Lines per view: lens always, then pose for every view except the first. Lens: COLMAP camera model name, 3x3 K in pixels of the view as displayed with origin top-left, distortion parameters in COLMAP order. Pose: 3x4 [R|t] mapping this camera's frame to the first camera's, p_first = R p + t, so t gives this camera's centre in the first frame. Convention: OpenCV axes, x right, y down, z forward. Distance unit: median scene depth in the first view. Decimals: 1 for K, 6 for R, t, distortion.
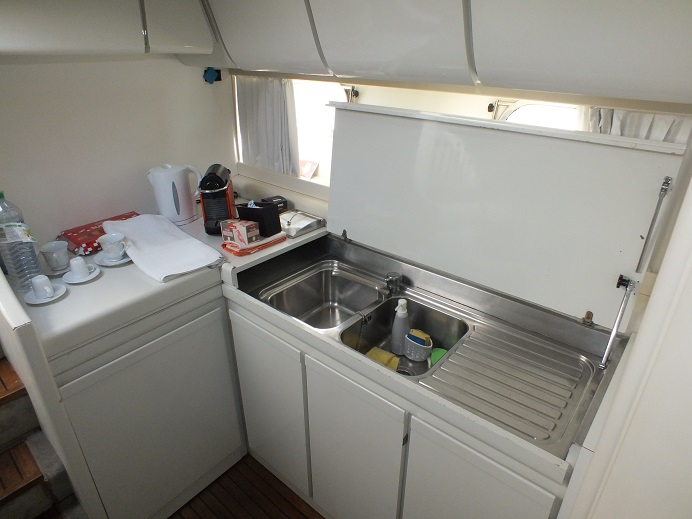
lens RADIAL K [[443.1, 0, 360.7], [0, 443.1, 261.6], [0, 0, 1]] dist [-0.072130, 0.024203]
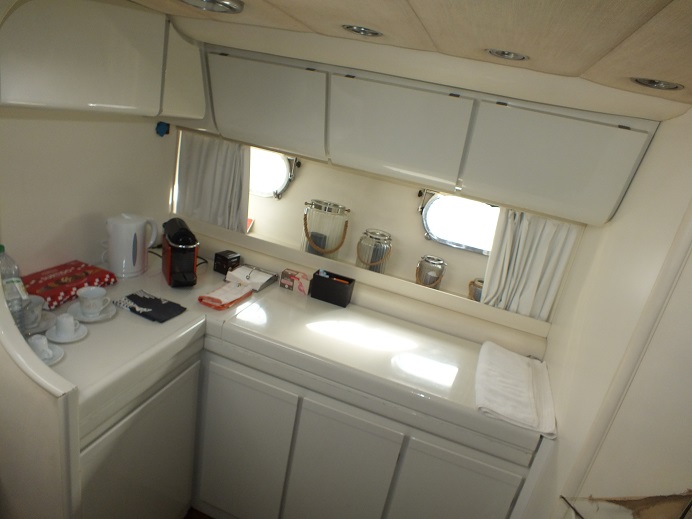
lens RADIAL K [[443.1, 0, 344.3], [0, 443.1, 261.7], [0, 0, 1]] dist [-0.072130, 0.024203]
pose [[0.914324, 0.034610, 0.403502, -0.379617], [-0.000439, 0.996426, -0.084474, -0.034745], [-0.404983, 0.077059, 0.911071, -0.082636]]
